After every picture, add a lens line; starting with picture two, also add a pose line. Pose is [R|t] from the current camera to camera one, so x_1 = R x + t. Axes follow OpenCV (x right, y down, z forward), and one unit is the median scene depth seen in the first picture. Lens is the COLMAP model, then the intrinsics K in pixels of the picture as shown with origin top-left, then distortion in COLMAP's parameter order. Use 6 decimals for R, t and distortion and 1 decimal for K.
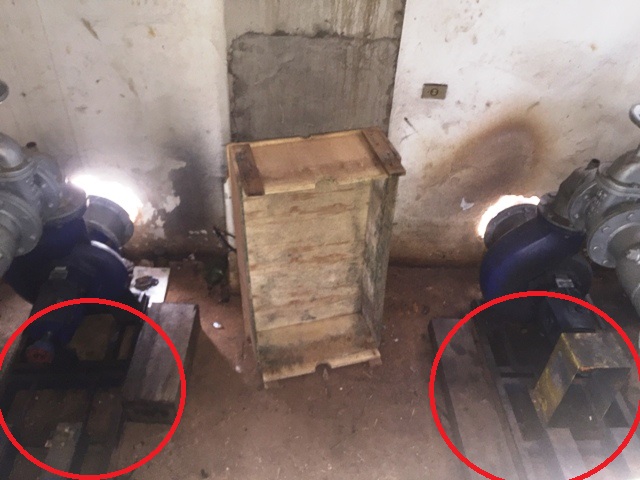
lens RADIAL K [[557.7, 0, 320.0], [0, 557.7, 240.0], [0, 0, 1]] dist [0.091244, -0.135347]
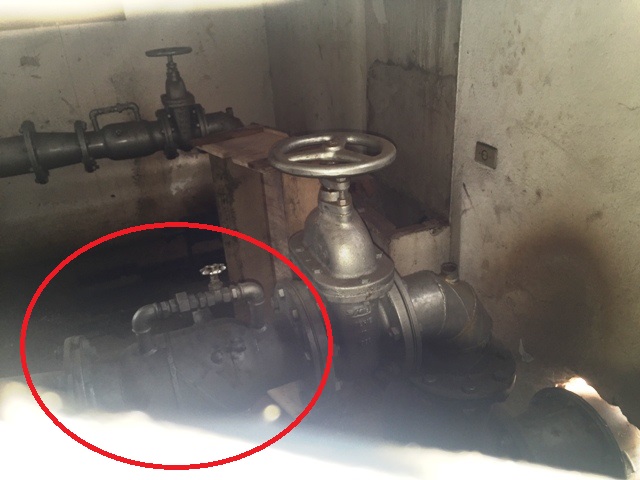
lens RADIAL K [[557.7, 0, 320.0], [0, 557.7, 240.0], [0, 0, 1]] dist [0.091244, -0.135347]
pose [[0.349837, 0.329544, -0.876935, 0.801269], [-0.533836, 0.839358, 0.102459, -0.129368], [0.769827, 0.432295, 0.469561, 0.532143]]
